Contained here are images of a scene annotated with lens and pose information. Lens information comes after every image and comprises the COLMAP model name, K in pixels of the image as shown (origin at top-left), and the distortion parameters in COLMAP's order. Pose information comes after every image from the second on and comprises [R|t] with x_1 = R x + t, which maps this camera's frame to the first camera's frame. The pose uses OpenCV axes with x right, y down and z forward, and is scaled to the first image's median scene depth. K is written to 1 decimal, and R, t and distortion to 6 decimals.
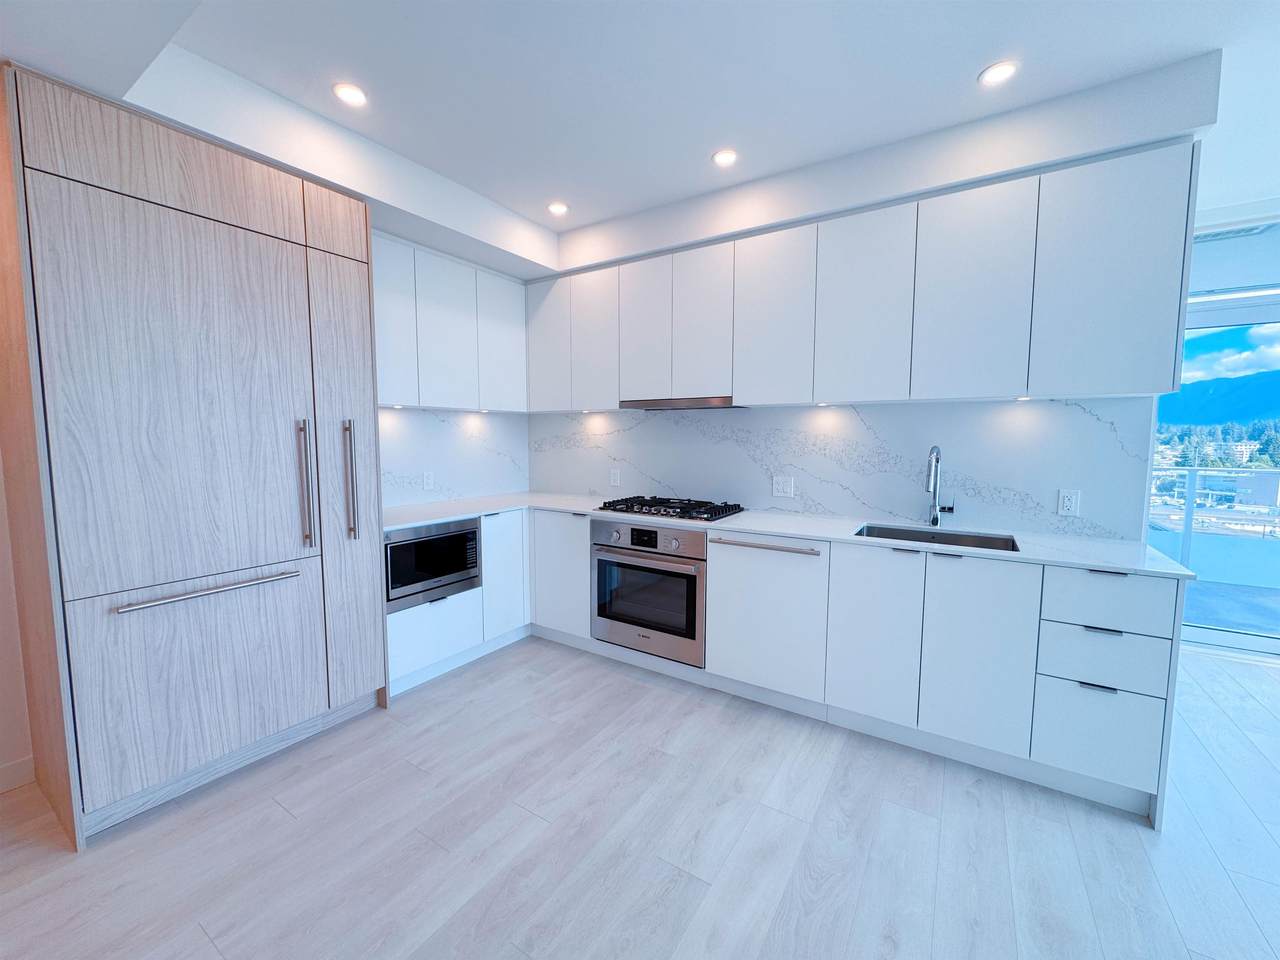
lens RADIAL K [[508.9, 0, 640.0], [0, 508.9, 480.0], [0, 0, 1]] dist [-0.002021, -0.000262]
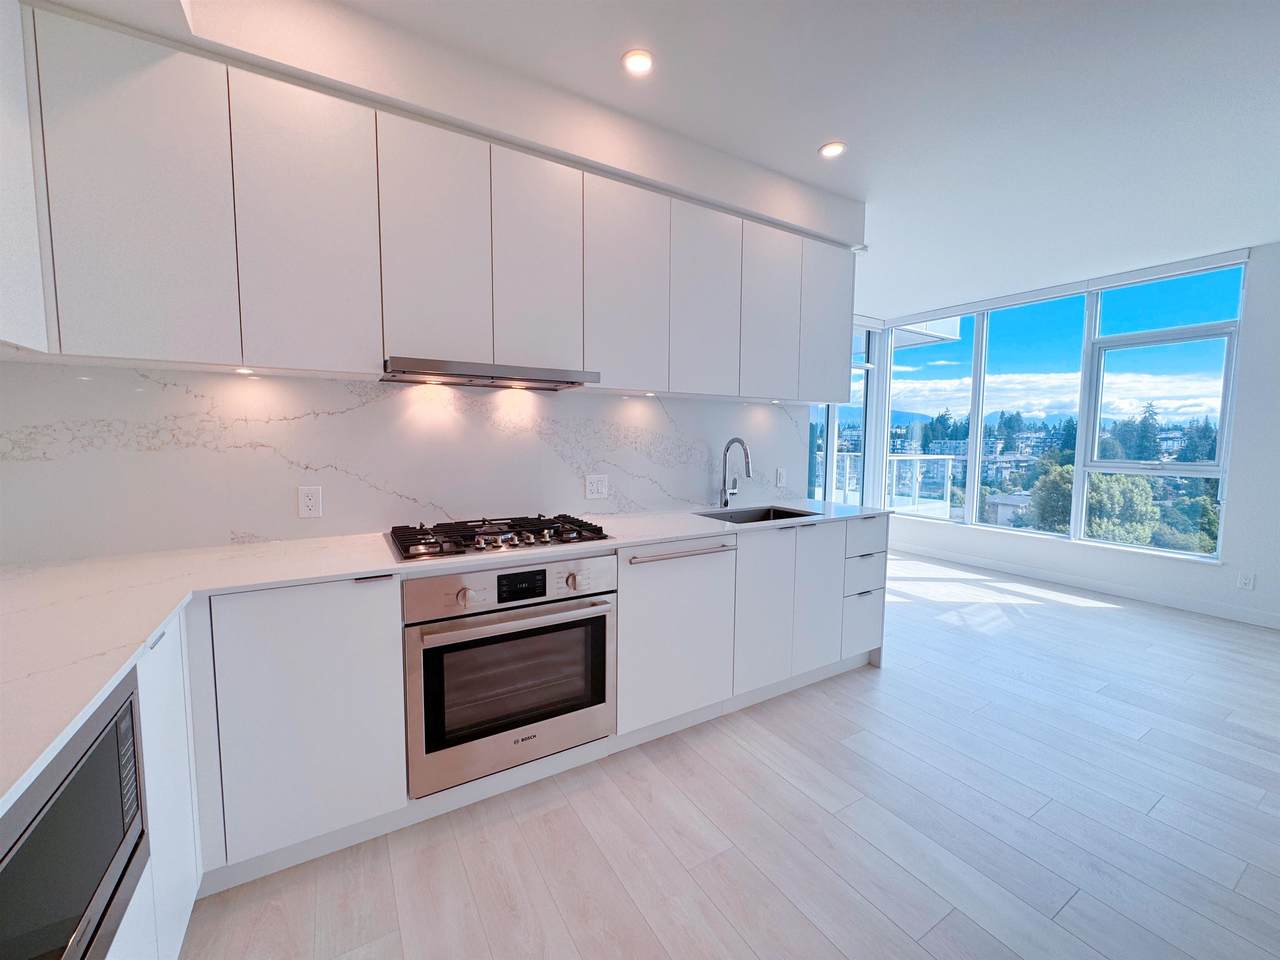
lens RADIAL K [[517.3, 0, 640.0], [0, 517.3, 480.0], [0, 0, 1]] dist [-0.000550, -0.000162]
pose [[0.436153, -0.074071, 0.896819, -0.482425], [0.072389, 0.996265, 0.047079, -0.035238], [-0.896956, 0.044386, 0.439886, 0.568883]]
